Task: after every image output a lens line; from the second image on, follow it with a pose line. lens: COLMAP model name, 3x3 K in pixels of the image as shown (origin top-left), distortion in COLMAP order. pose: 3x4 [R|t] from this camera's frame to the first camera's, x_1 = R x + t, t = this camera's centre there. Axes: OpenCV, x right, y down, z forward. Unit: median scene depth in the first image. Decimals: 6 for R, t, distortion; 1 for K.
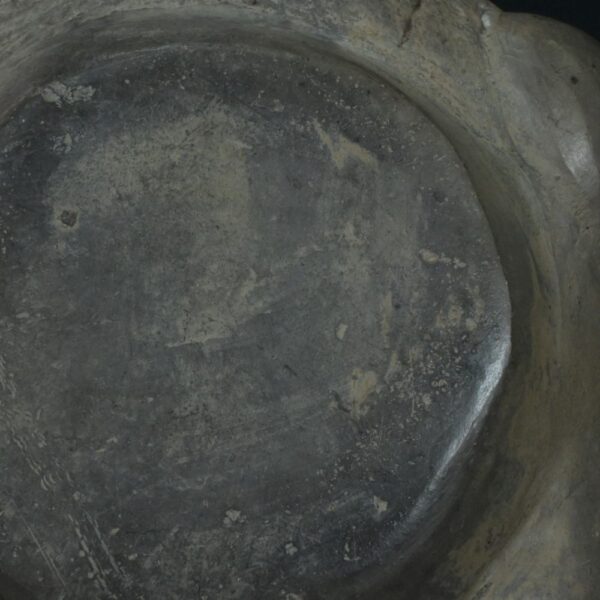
lens RADIAL K [[1931.4, 0, 300.0], [0, 1931.4, 300.0], [0, 0, 1]] dist [0.064619, -0.824079]
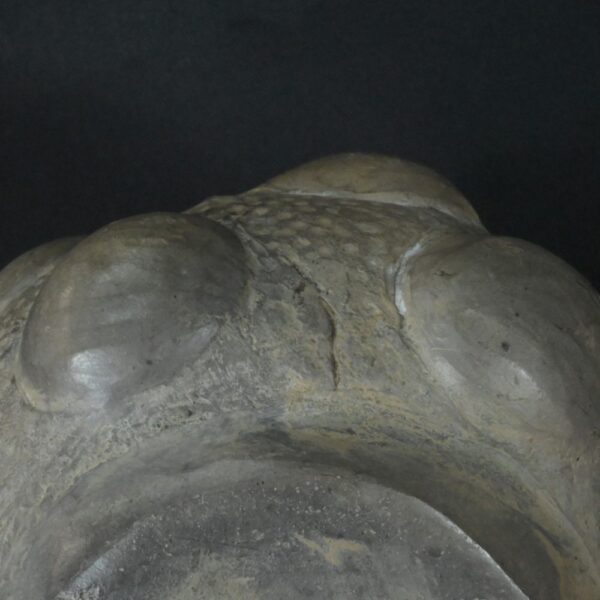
lens RADIAL K [[1931.4, 0, 300.0], [0, 1931.4, 300.0], [0, 0, 1]] dist [0.064619, -0.824079]
pose [[0.889734, -0.420612, -0.177367, 0.248081], [0.455797, 0.839838, 0.294824, -0.505746], [0.024953, -0.343158, 0.938946, 0.061241]]
